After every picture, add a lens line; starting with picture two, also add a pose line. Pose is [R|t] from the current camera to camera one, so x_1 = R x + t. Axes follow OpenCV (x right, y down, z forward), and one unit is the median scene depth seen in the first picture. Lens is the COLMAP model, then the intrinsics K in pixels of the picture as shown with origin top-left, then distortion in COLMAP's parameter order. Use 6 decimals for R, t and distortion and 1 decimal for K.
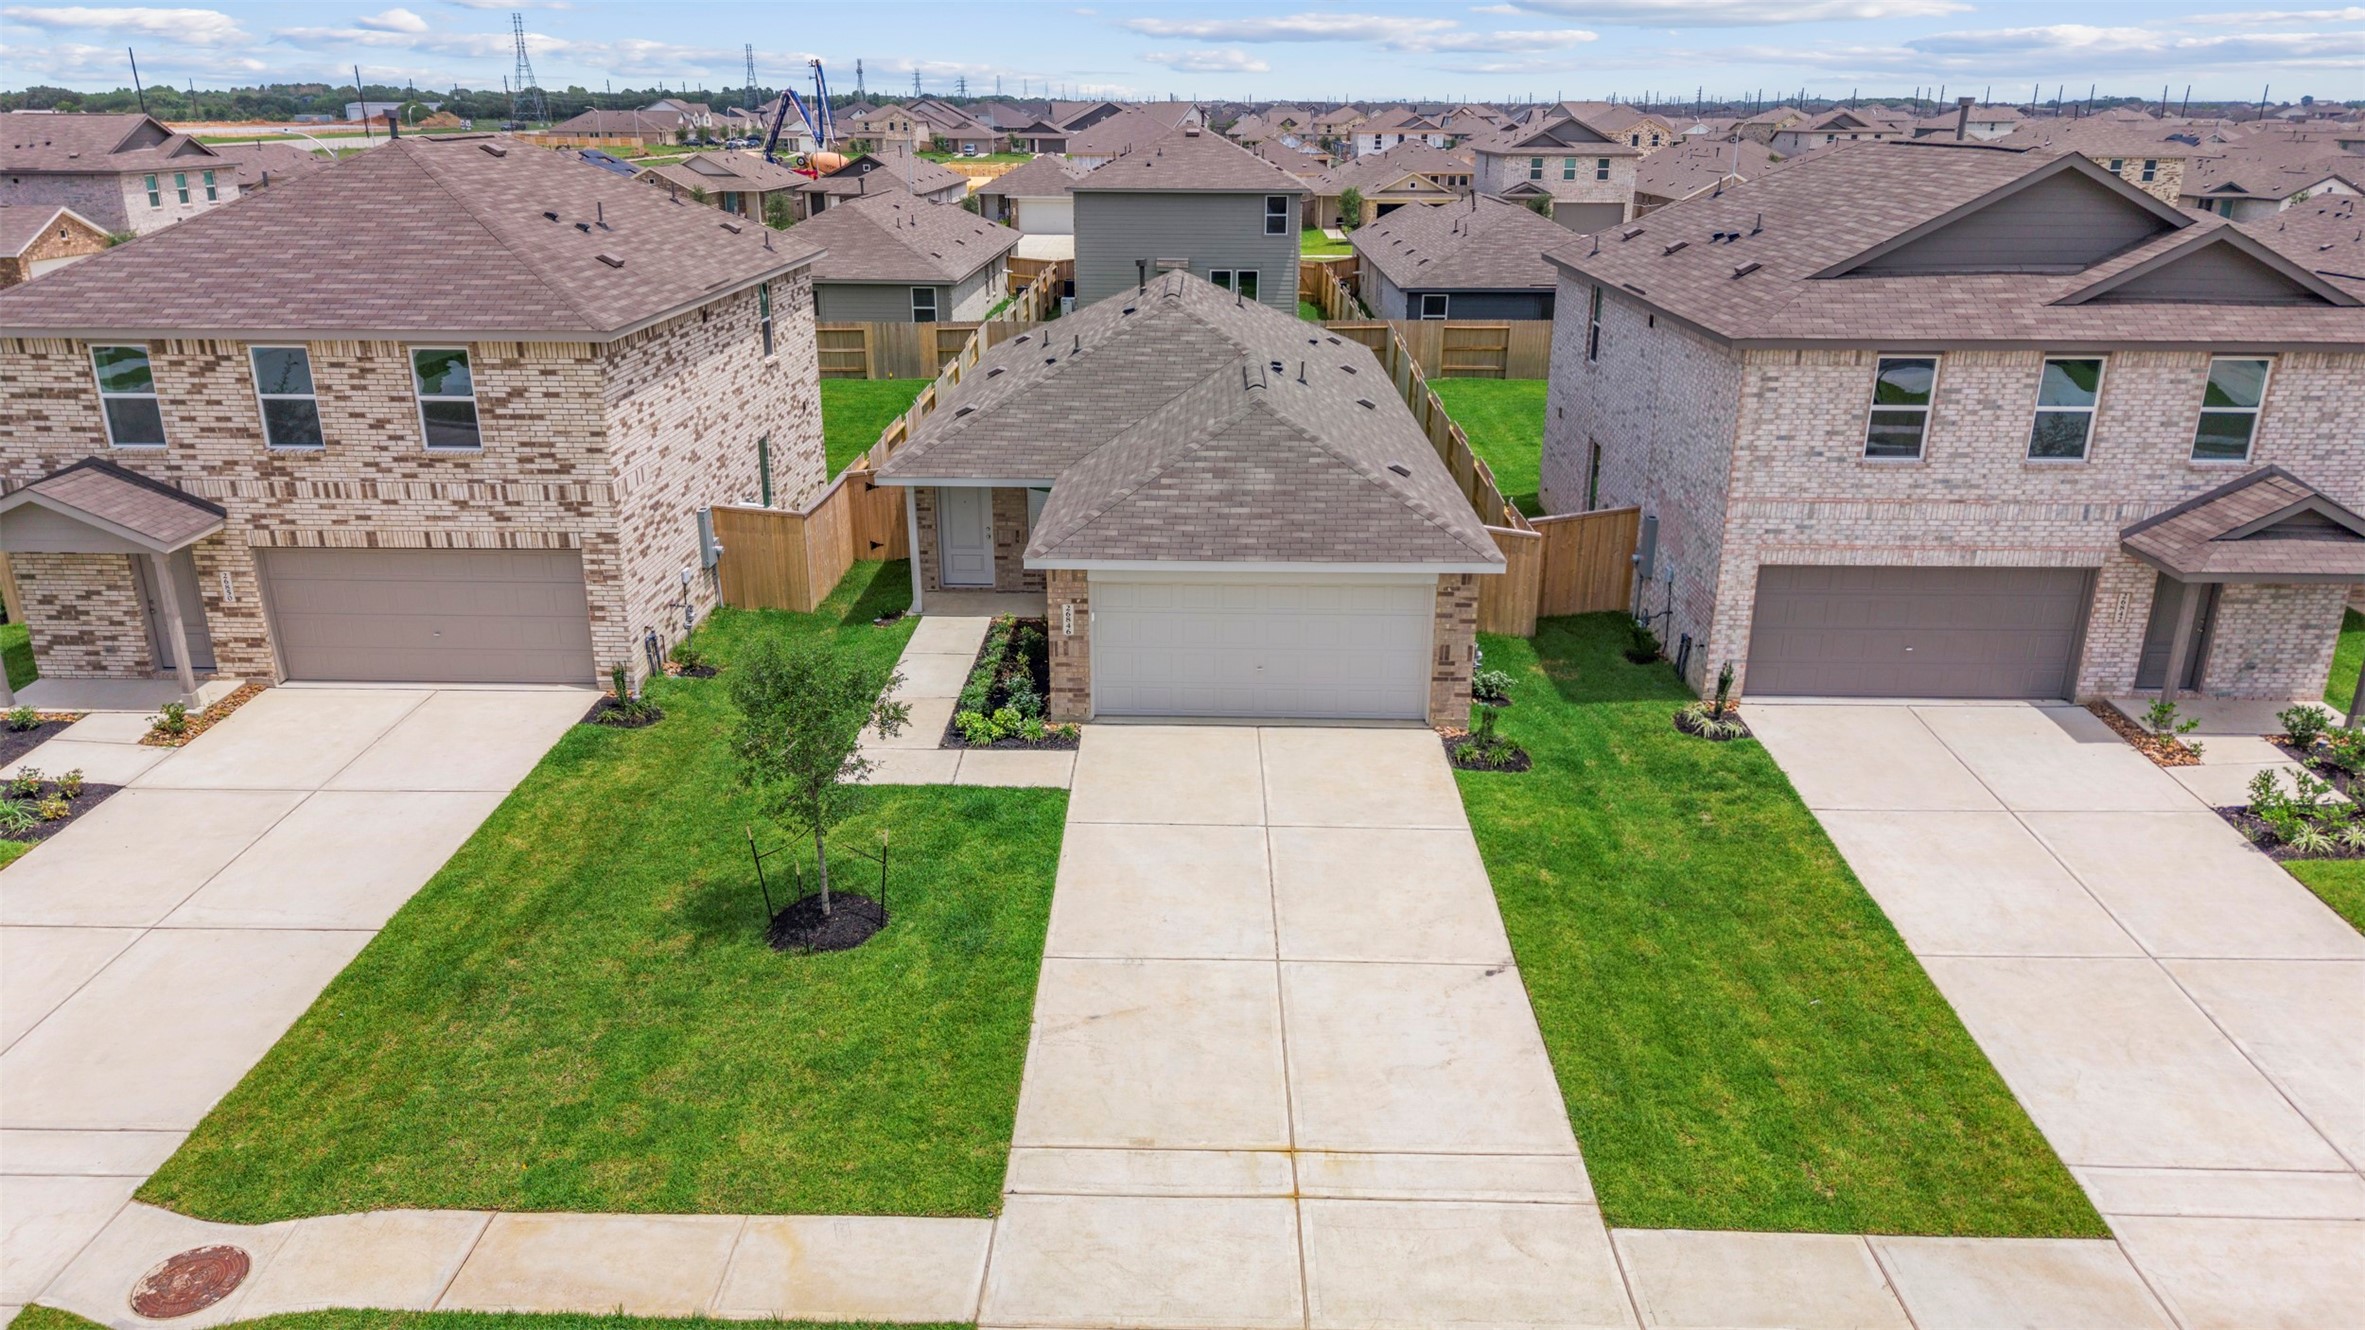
lens RADIAL K [[1575.5, 0, 1182.5], [0, 1575.5, 665.0], [0, 0, 1]] dist [0.041402, -0.037725]
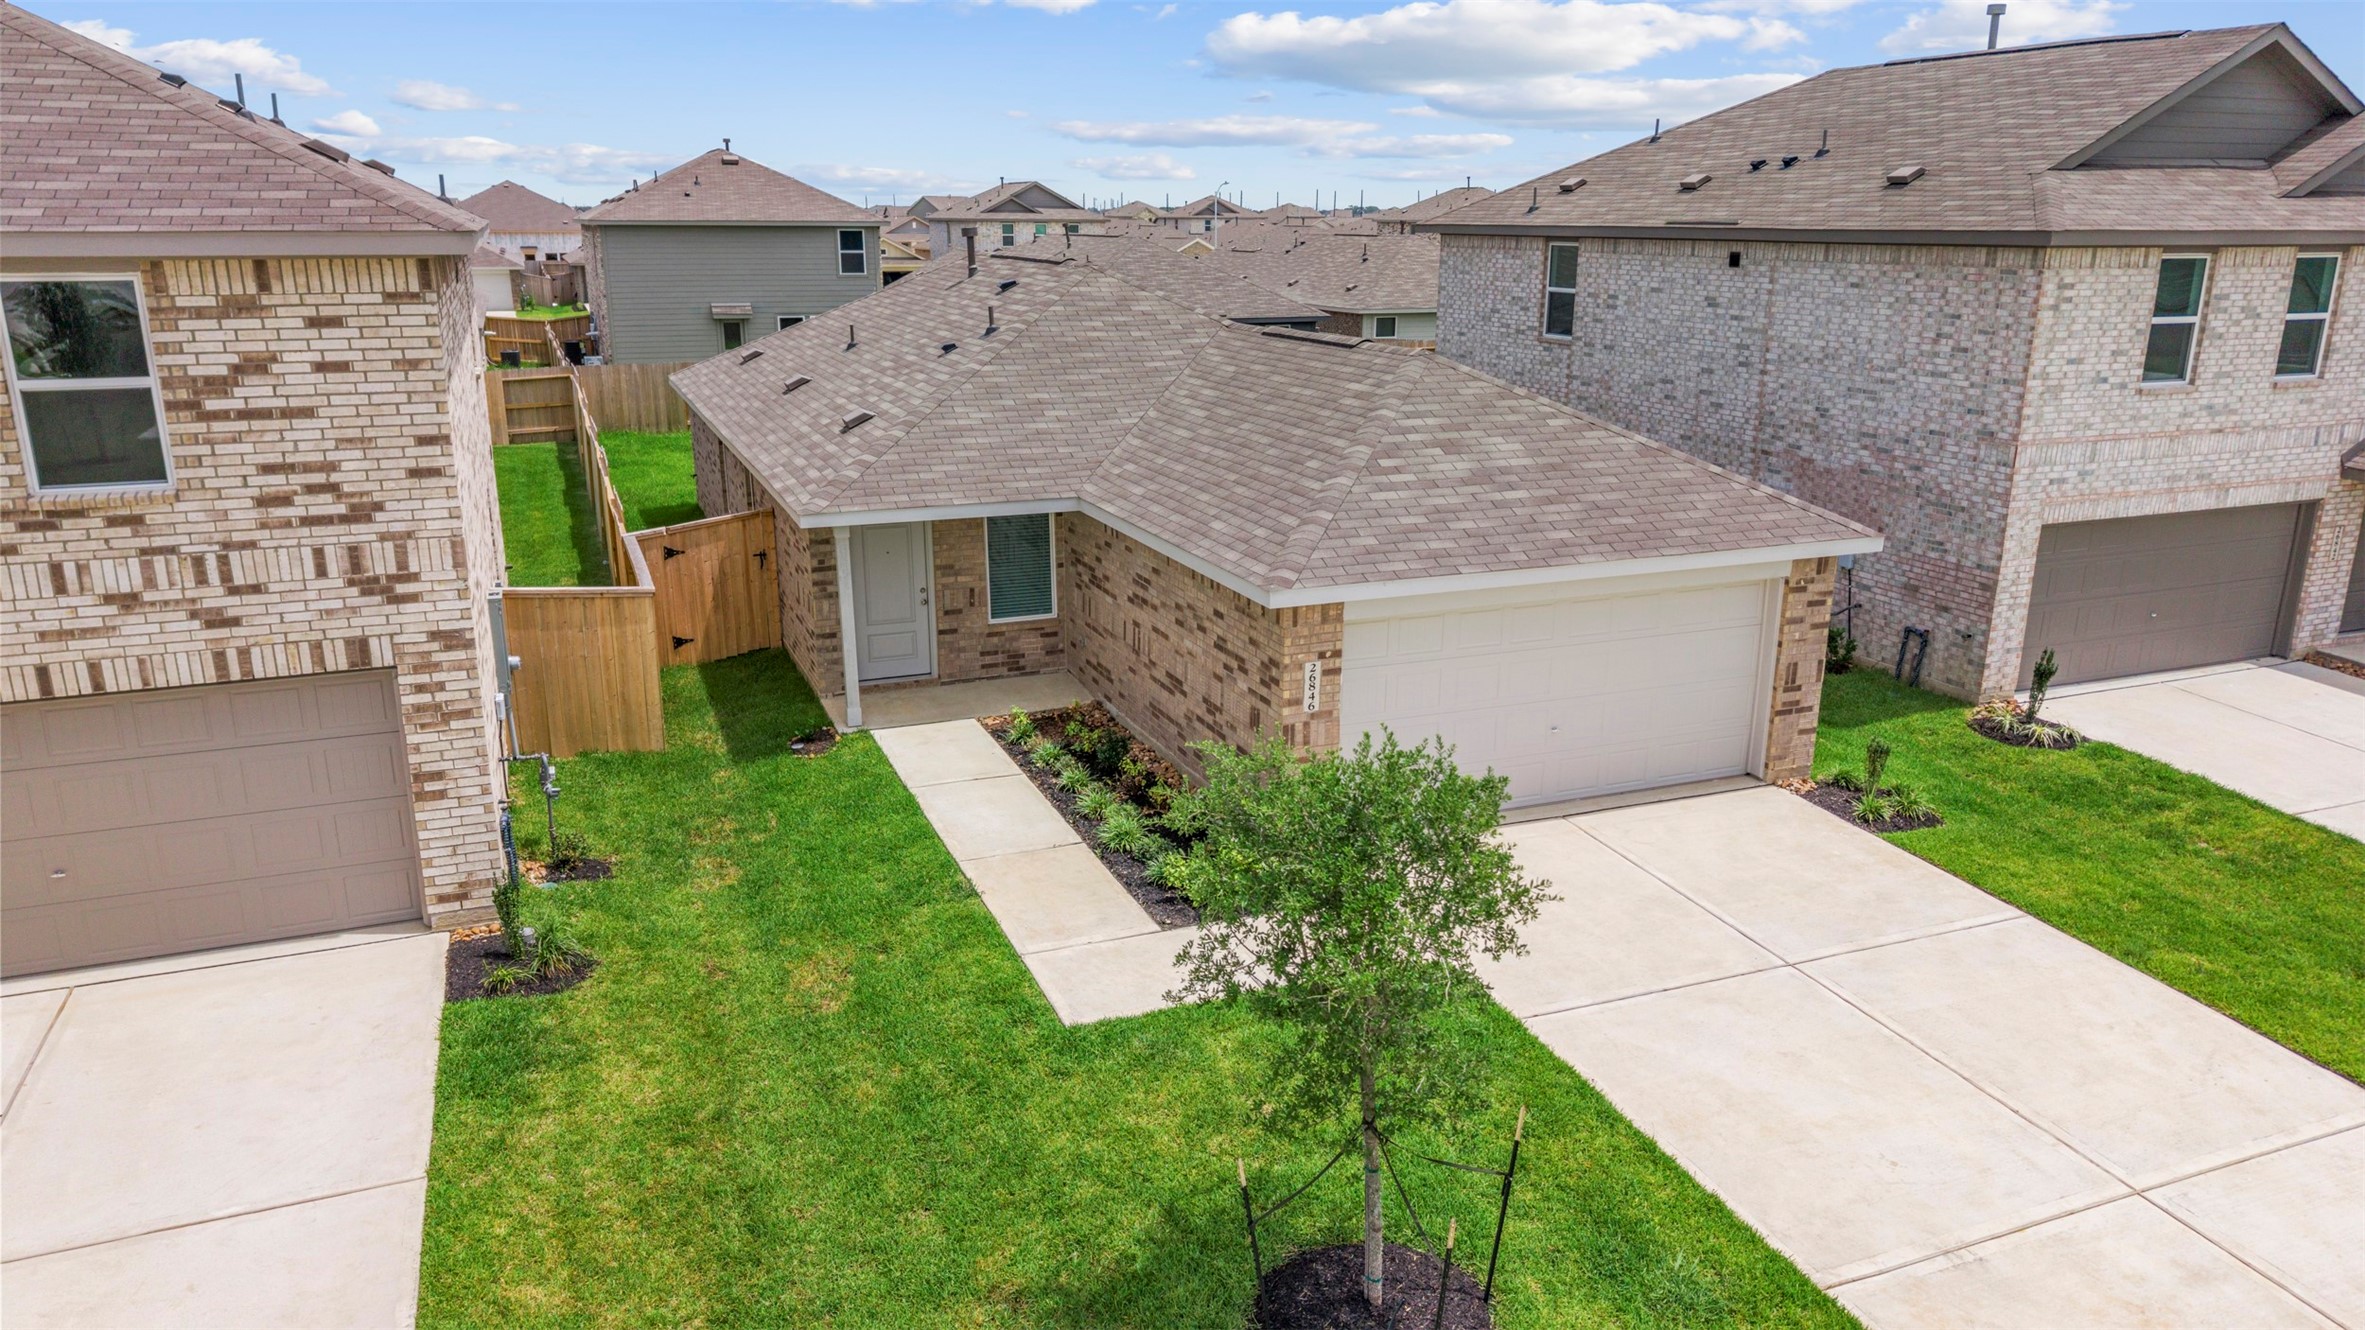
lens RADIAL K [[1575.5, 0, 1182.5], [0, 1575.5, 665.0], [0, 0, 1]] dist [0.041402, -0.037725]
pose [[0.919663, -0.107748, 0.377638, -0.345320], [0.130814, 0.990757, -0.035889, -0.021513], [-0.370280, 0.082406, 0.925258, 0.429875]]
